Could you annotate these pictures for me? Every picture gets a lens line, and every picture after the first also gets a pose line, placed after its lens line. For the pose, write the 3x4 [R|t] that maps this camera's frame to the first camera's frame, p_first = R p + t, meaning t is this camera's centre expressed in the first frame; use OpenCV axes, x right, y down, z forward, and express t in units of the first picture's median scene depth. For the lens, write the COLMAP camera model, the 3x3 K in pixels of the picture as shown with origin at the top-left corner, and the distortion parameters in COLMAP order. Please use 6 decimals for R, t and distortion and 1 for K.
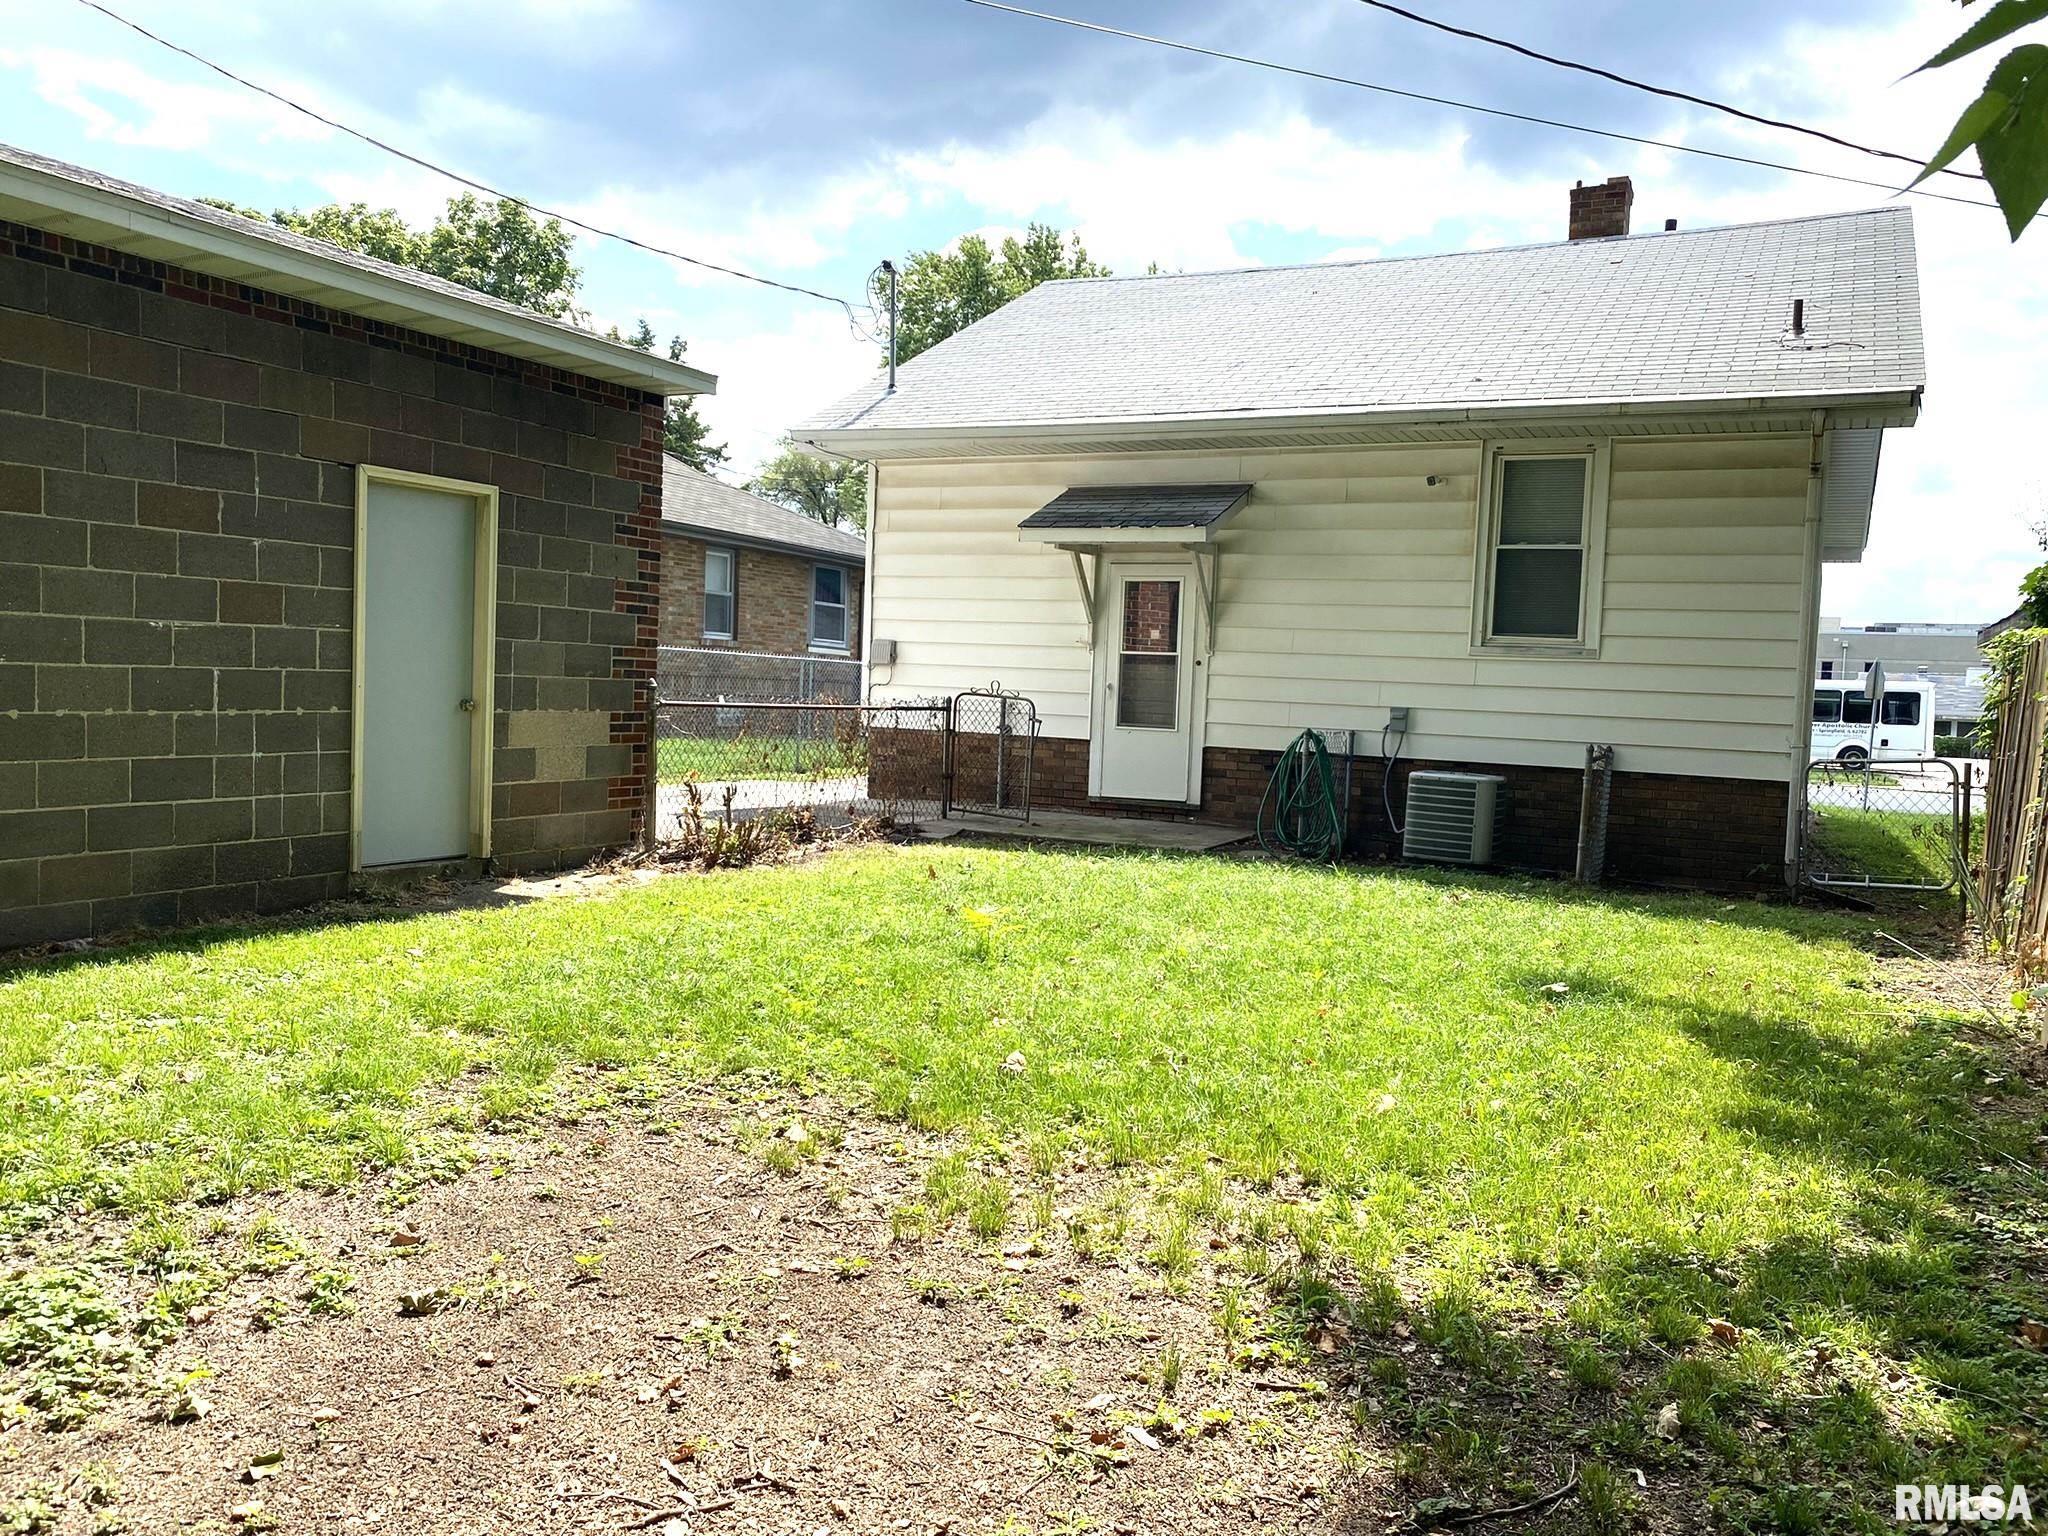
lens RADIAL K [[1559.3, 0, 1045.8], [0, 1559.3, 761.7], [0, 0, 1]] dist [0.061911, -0.099862]
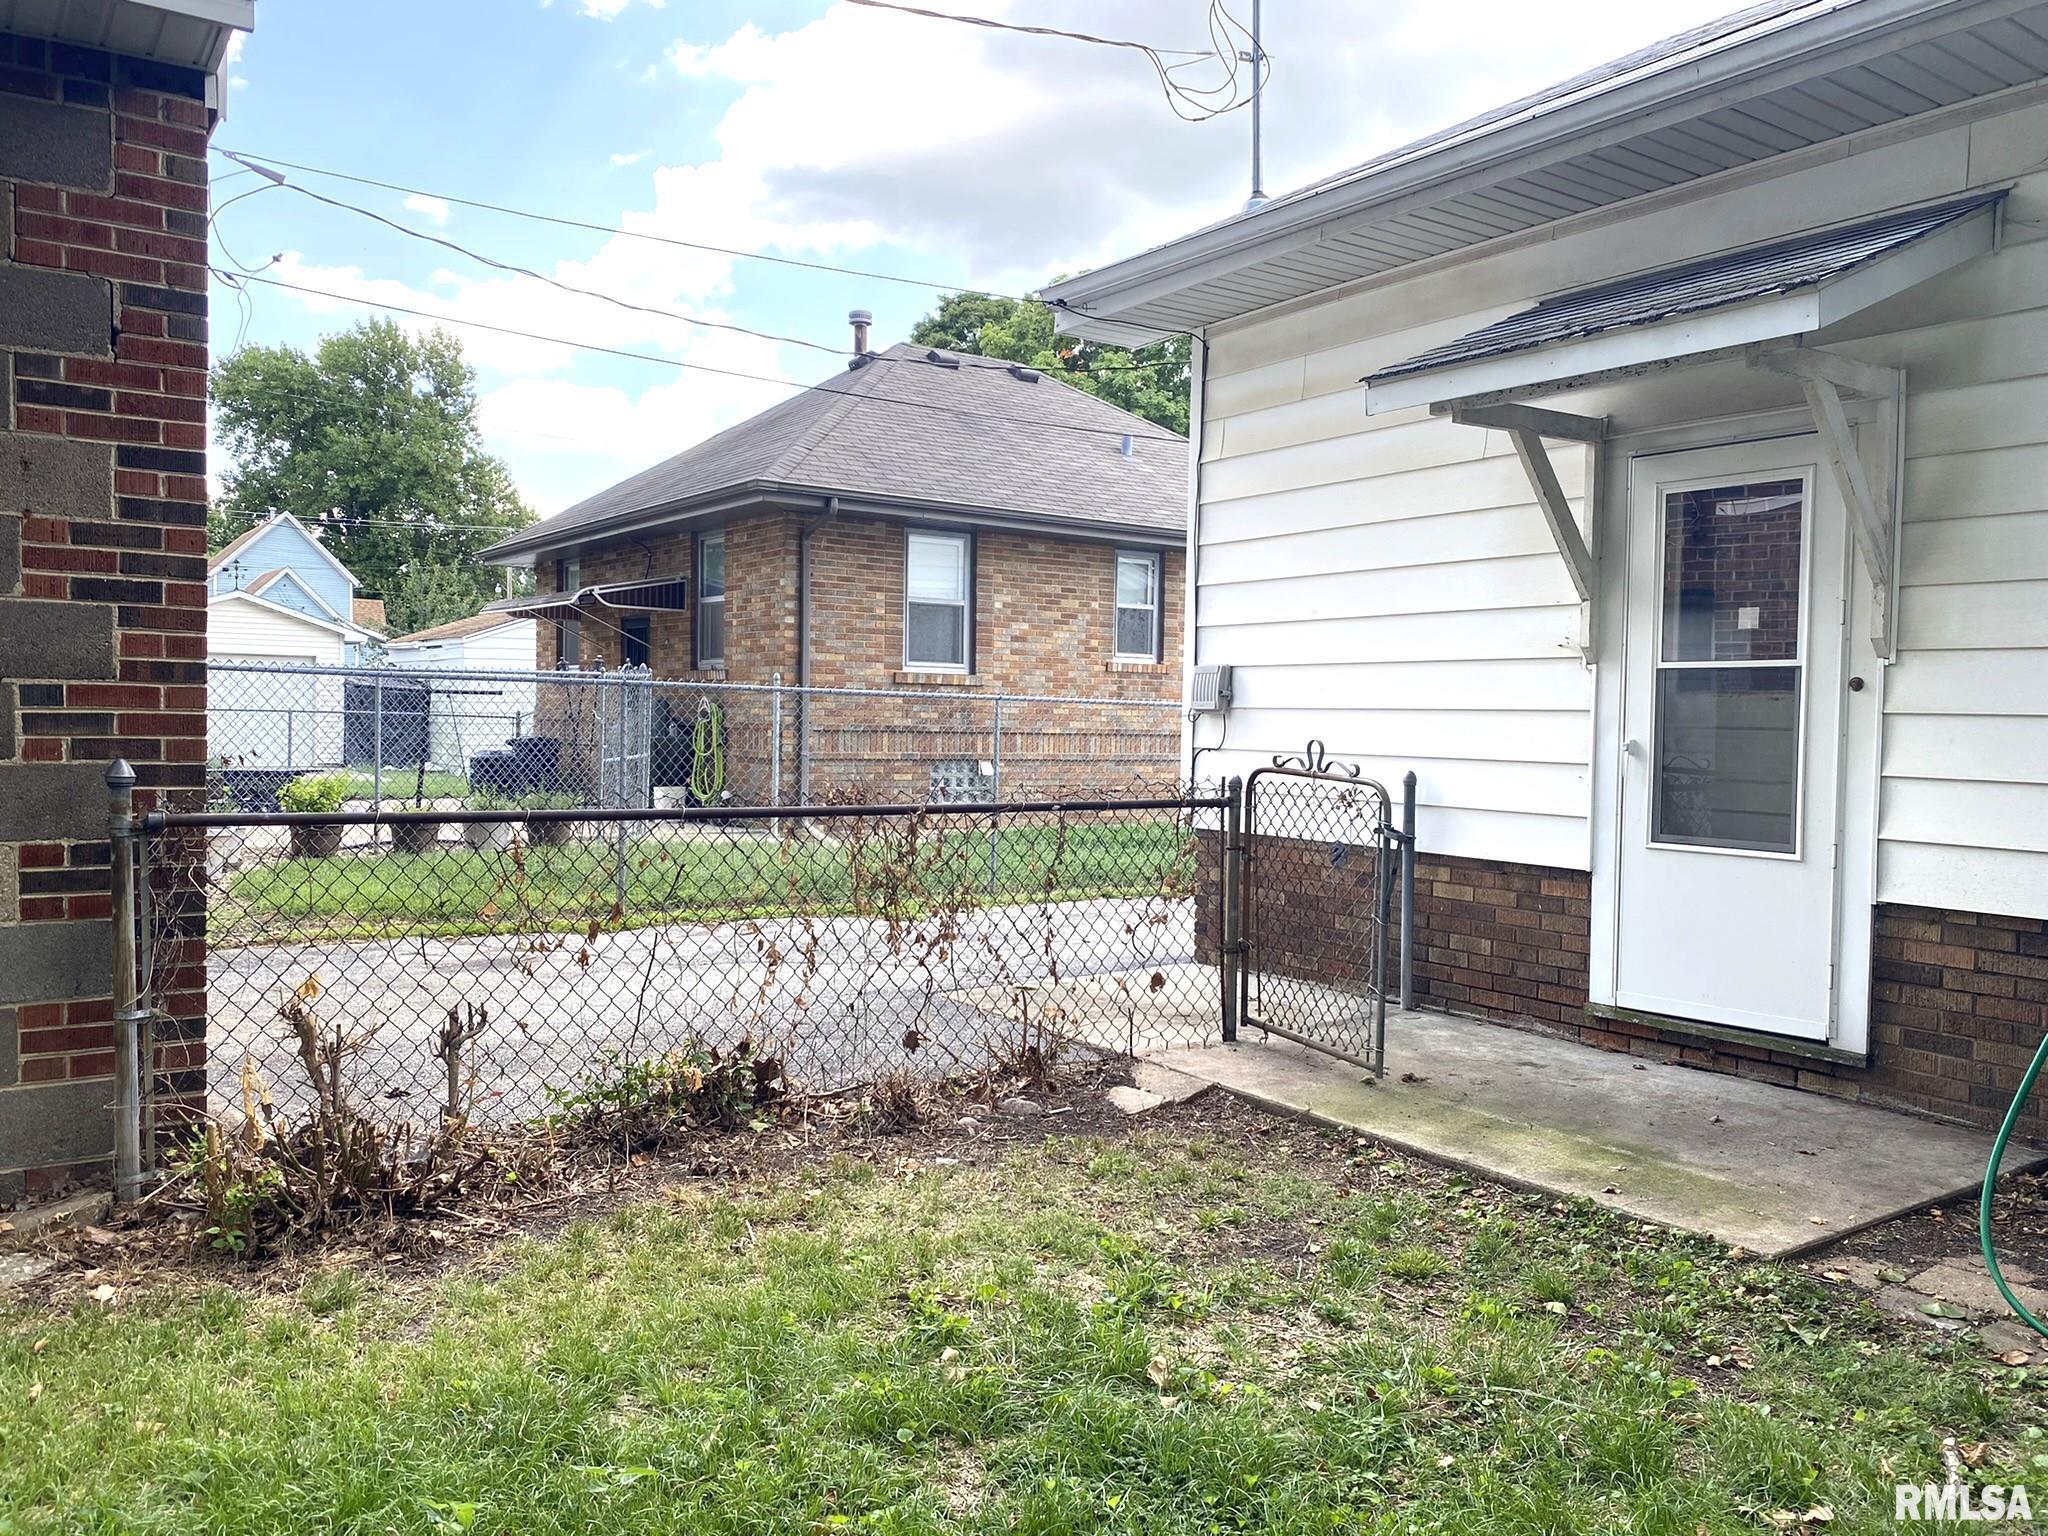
lens RADIAL K [[1559.3, 0, 1045.8], [0, 1559.3, 761.7], [0, 0, 1]] dist [0.061911, -0.099862]
pose [[0.874674, -0.010359, -0.484601, 0.109057], [-0.006670, 0.999420, -0.033404, -0.029556], [0.484666, 0.032450, 0.874097, 0.554822]]
